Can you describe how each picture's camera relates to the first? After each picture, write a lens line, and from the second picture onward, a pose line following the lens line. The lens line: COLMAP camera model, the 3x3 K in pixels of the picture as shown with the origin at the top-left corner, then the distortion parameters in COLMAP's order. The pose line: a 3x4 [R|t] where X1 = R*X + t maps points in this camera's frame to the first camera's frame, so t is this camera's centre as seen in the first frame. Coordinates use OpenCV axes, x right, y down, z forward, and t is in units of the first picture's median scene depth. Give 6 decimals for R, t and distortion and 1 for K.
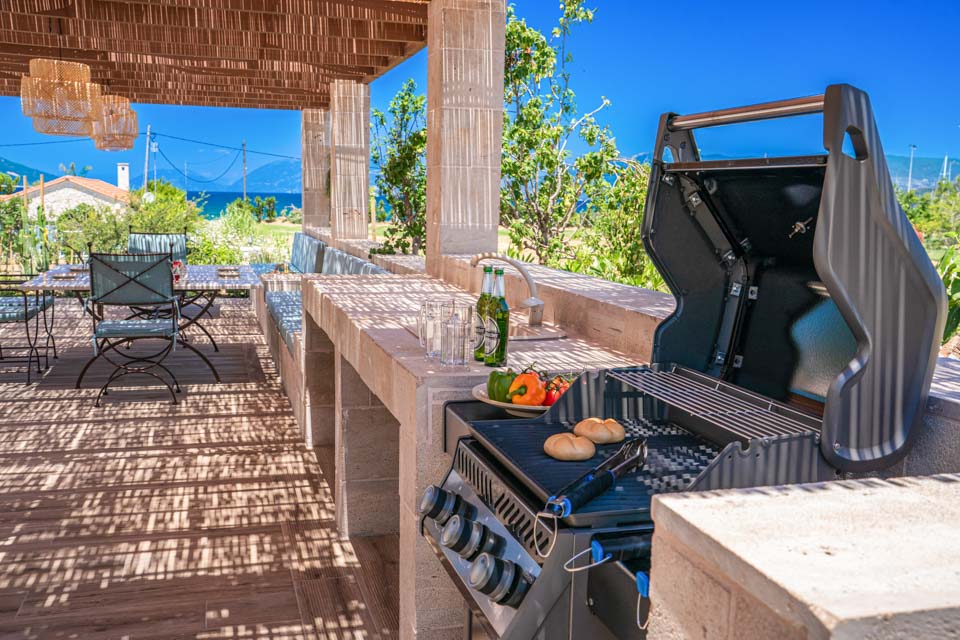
lens RADIAL K [[962.0, 0, 480.0], [0, 962.0, 320.0], [0, 0, 1]] dist [-0.082337, -0.000749]
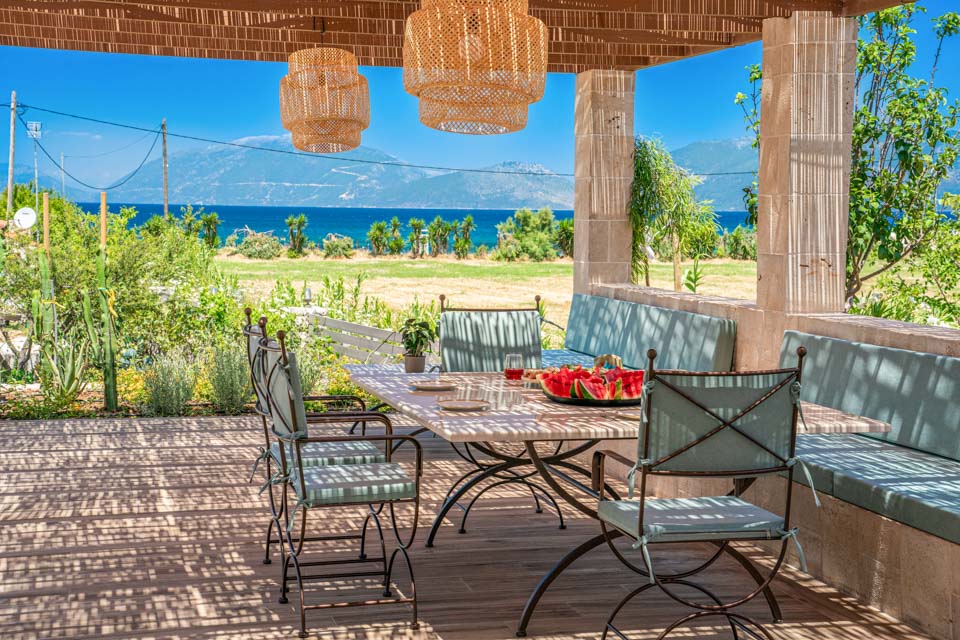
lens RADIAL K [[1593.7, 0, 480.0], [0, 1593.7, 320.0], [0, 0, 1]] dist [0.315968, 0.042138]
pose [[0.999387, -0.011360, -0.033123, -0.293447], [0.009405, 0.998238, -0.058592, -0.030772], [0.033731, 0.058245, 0.997732, 0.107962]]
